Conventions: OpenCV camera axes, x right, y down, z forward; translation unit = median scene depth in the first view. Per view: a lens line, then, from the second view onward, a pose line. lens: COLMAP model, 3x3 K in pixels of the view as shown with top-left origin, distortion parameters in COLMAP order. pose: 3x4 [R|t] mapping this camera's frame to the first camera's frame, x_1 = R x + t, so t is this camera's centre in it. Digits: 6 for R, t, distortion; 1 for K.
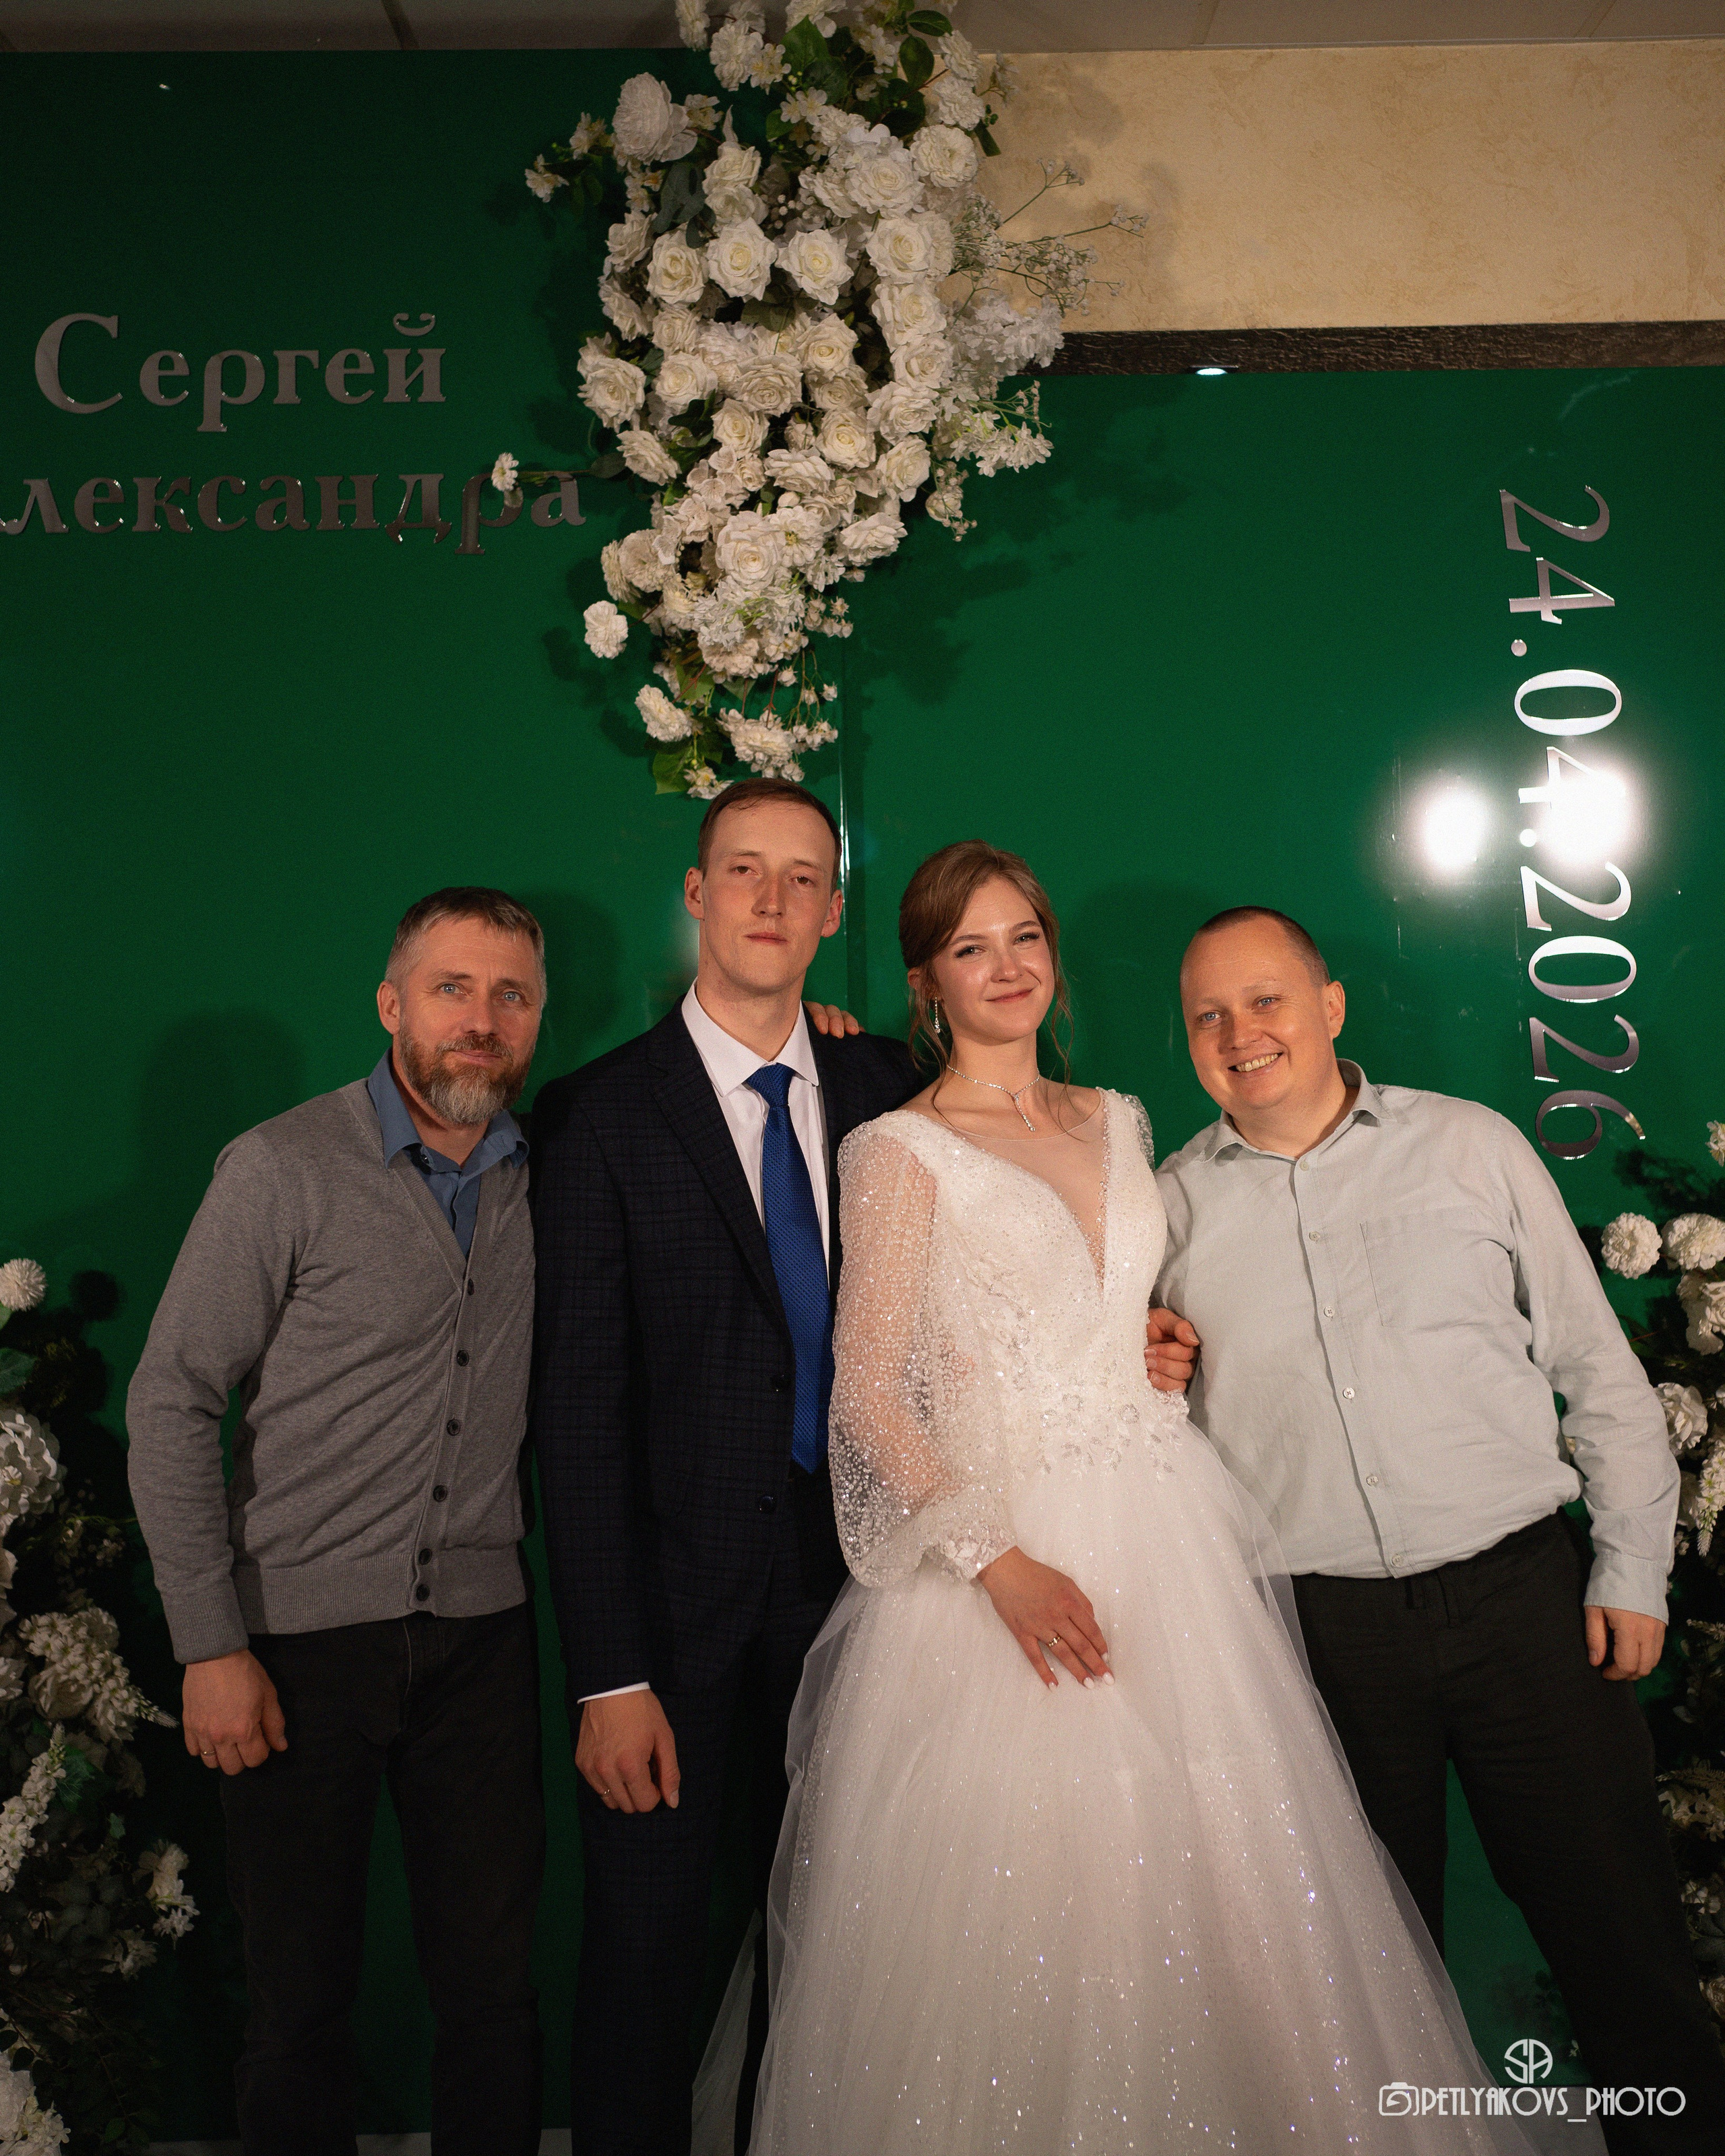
lens RADIAL K [[2503.4, 0, 866.9], [0, 2503.4, 945.2], [0, 0, 1]] dist [-0.063049, 0.181427]
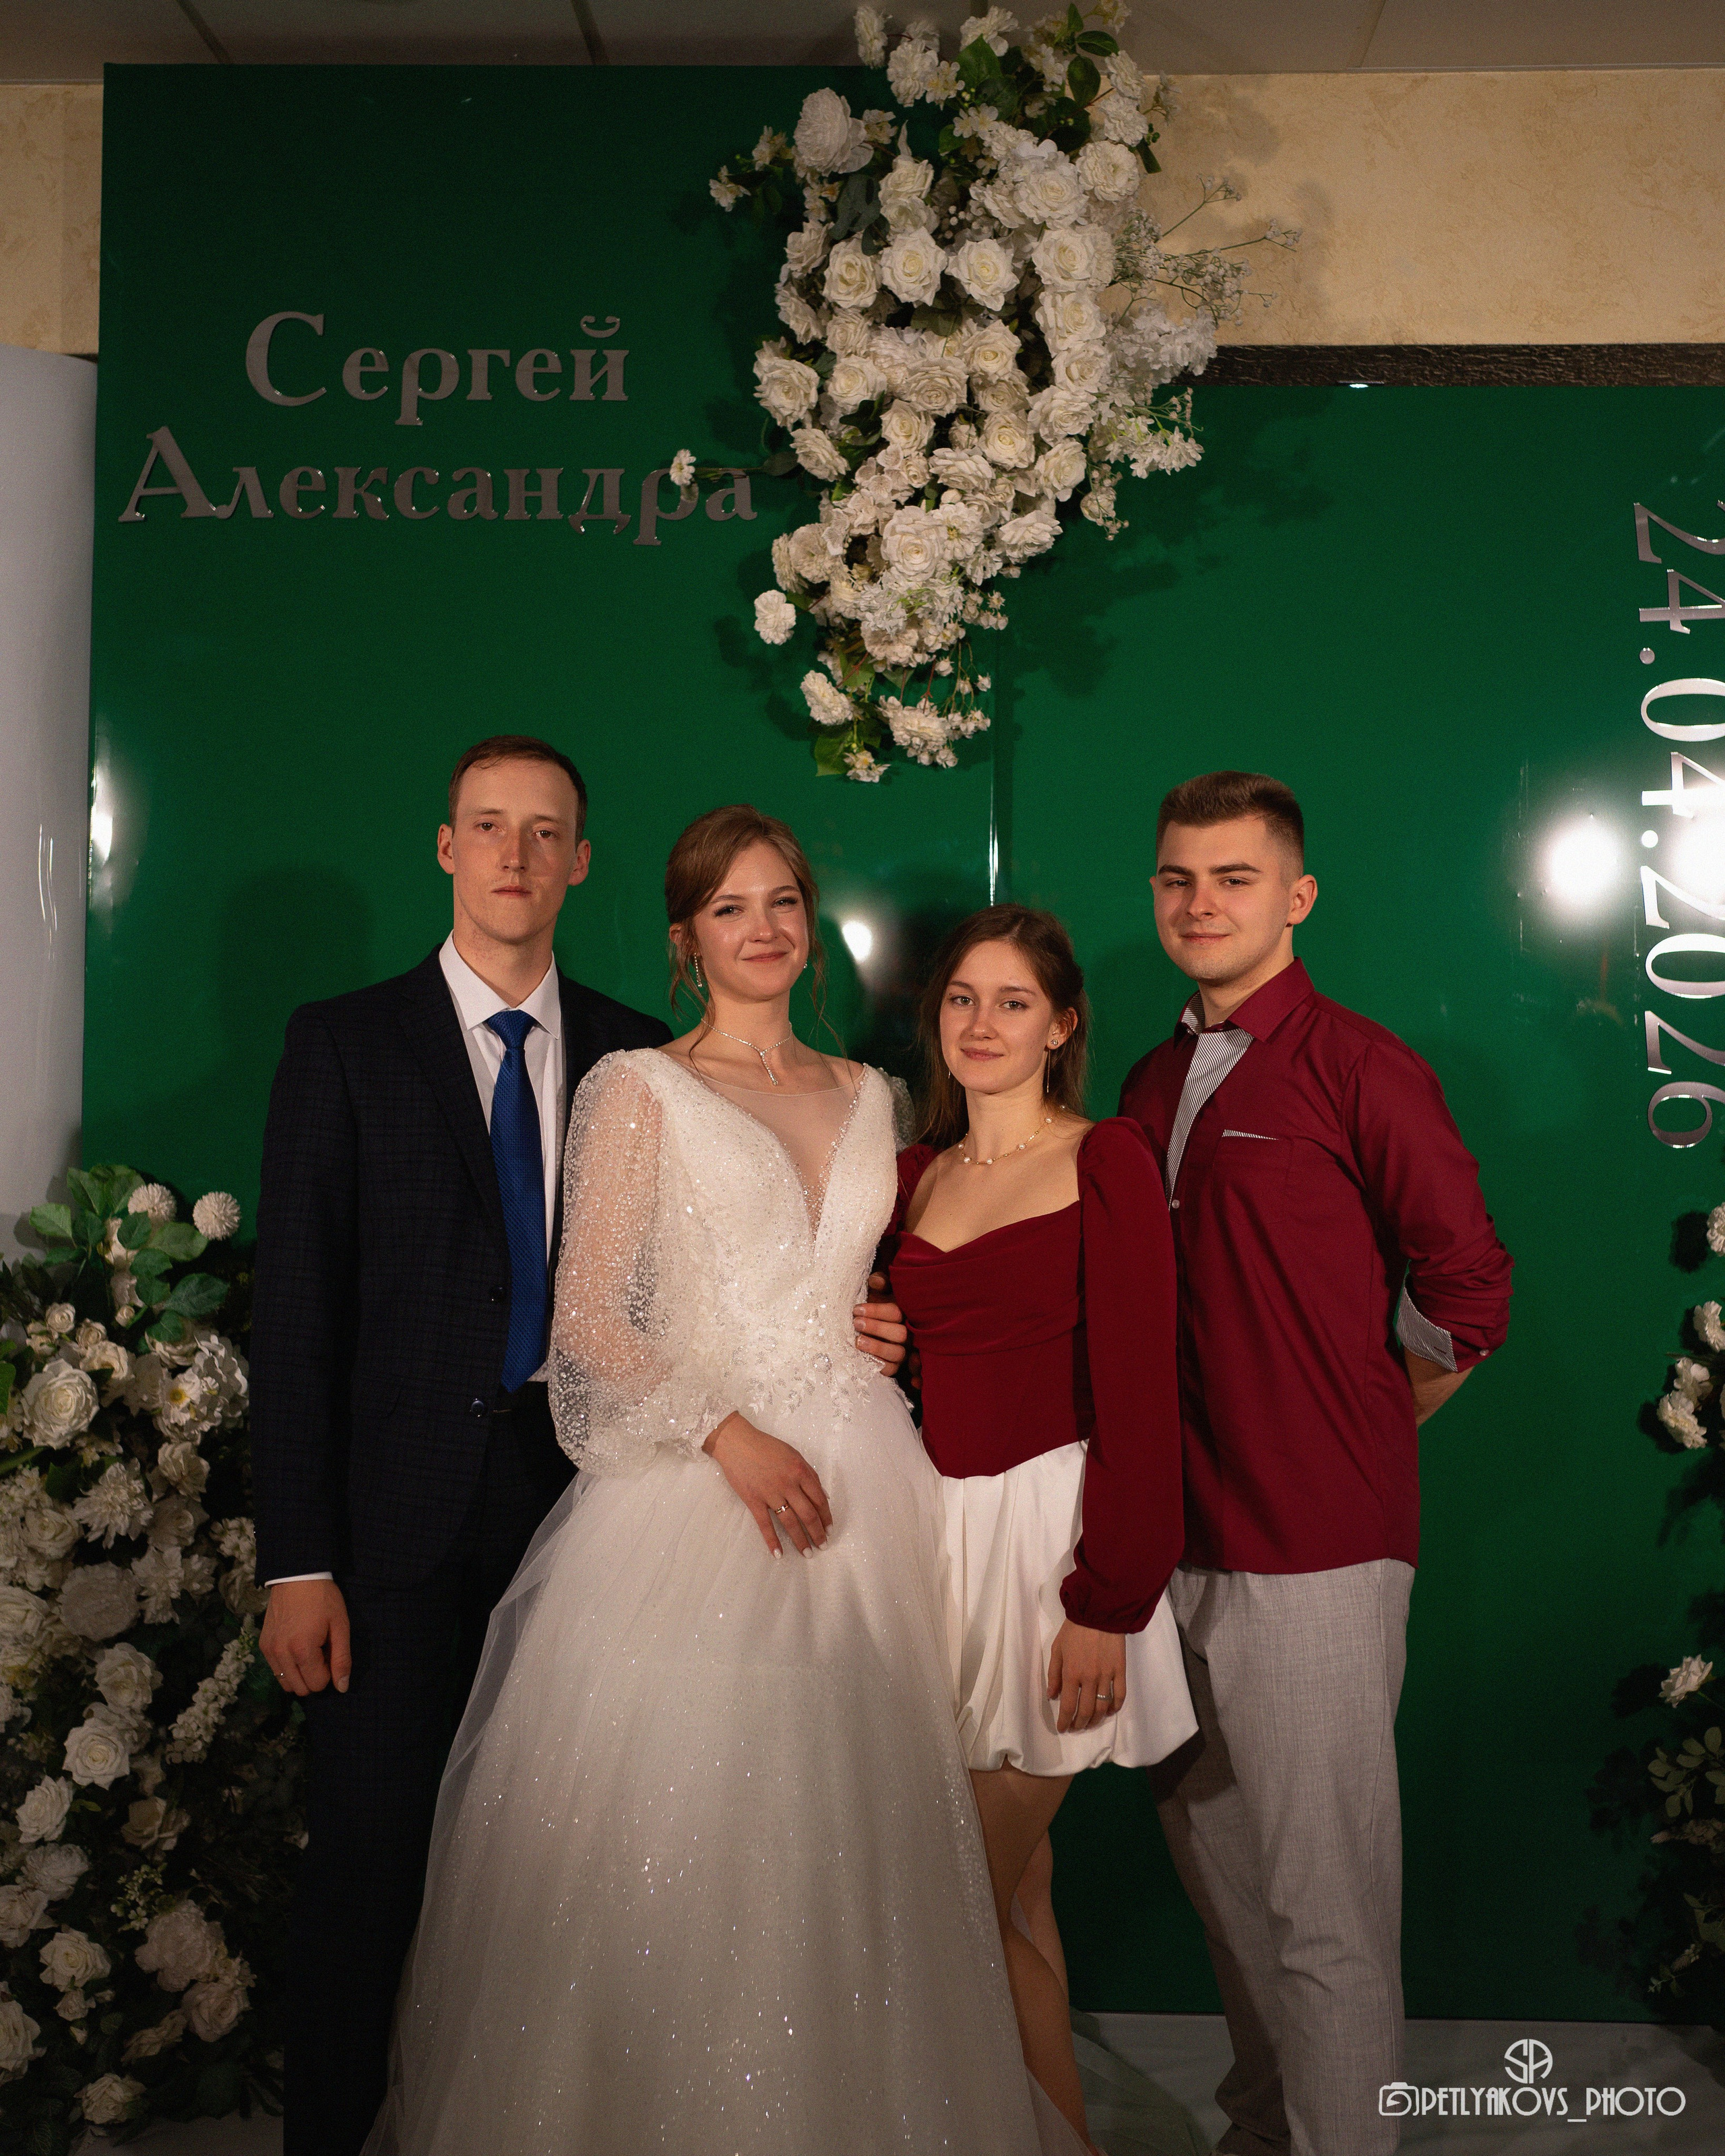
lens RADIAL K [[2504.6, 0, 867.3], [0, 2504.6, 1047.8], [0, 0, 1]] dist [-0.066922, 0.192360]
pose [[0.998368, 0.028589, -0.049435, -0.007694], [-0.027405, 0.999325, 0.024476, 0.029332], [0.050101, -0.023081, 0.998477, -0.061219]]
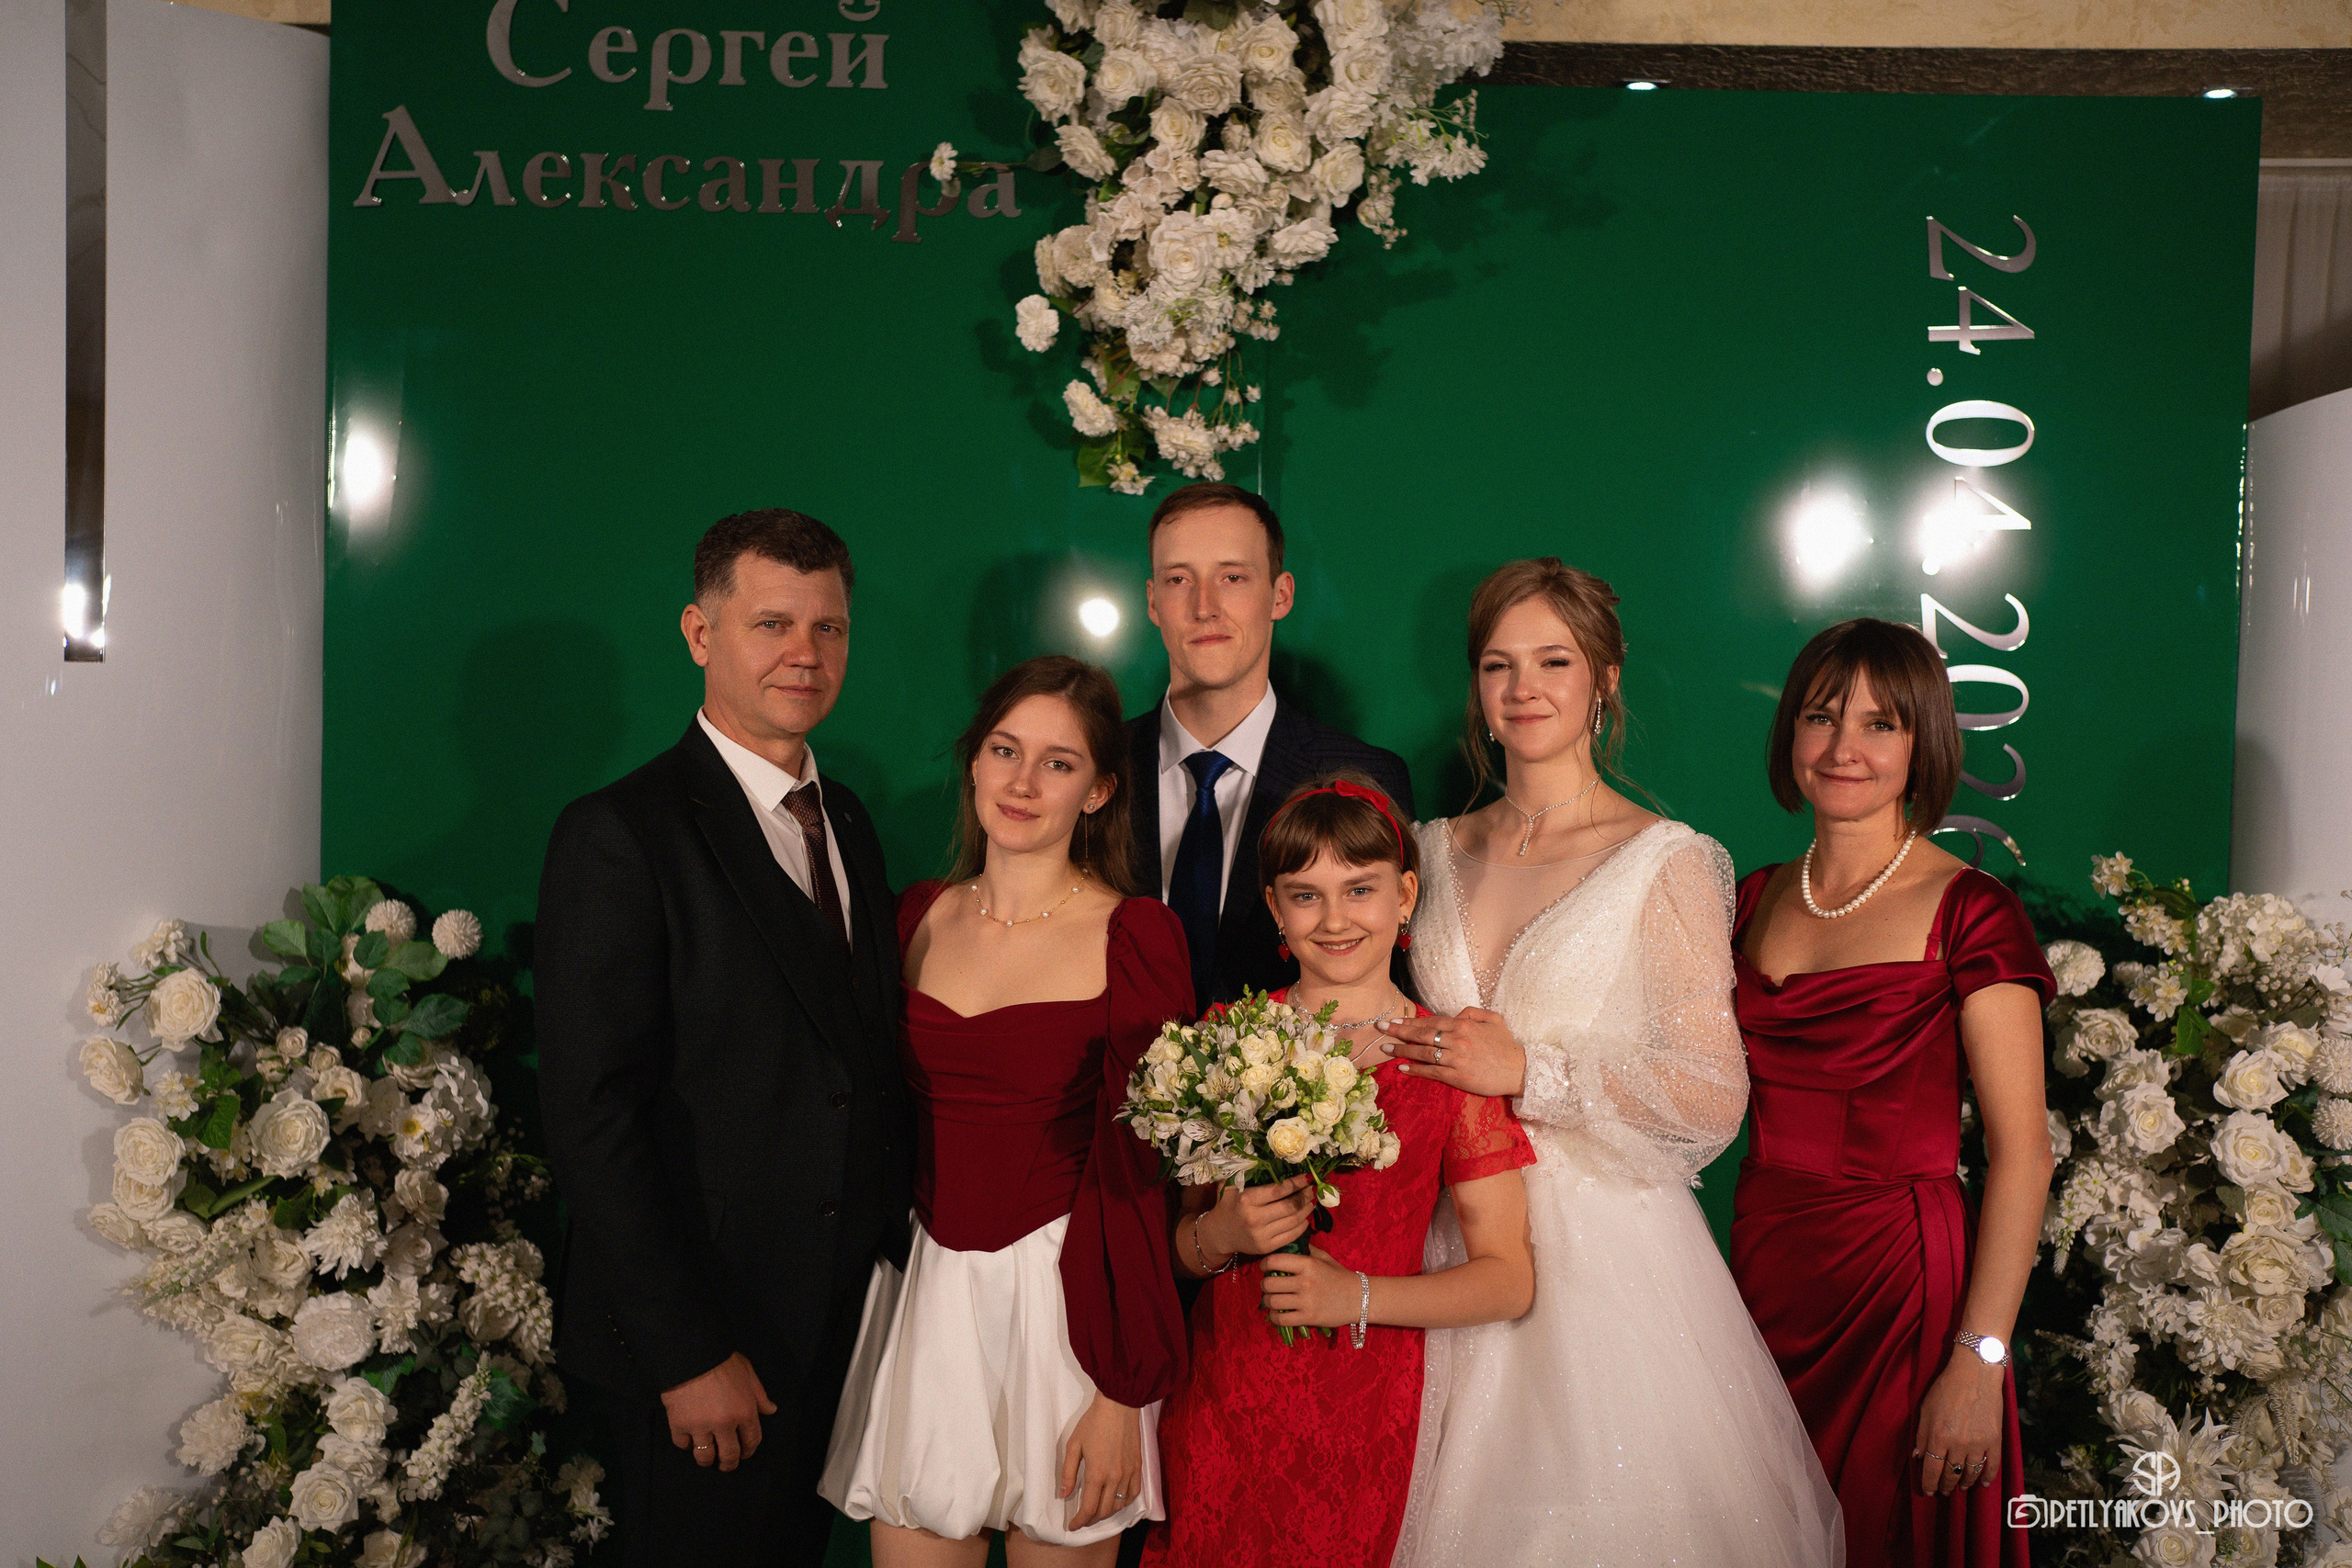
lens RADIAL K [[2269.4, 0, 1178.2], [0, 2269.4, 803.1], [0, 0, 1]] dist [-0.069748, 0.193270]
pose [[0.998477, 0.046207, -0.030127, -0.010241], [-0.043333, 0.995005, 0.089926, -0.017276], [0.034132, -0.088483, 0.995493, 0.067474]]
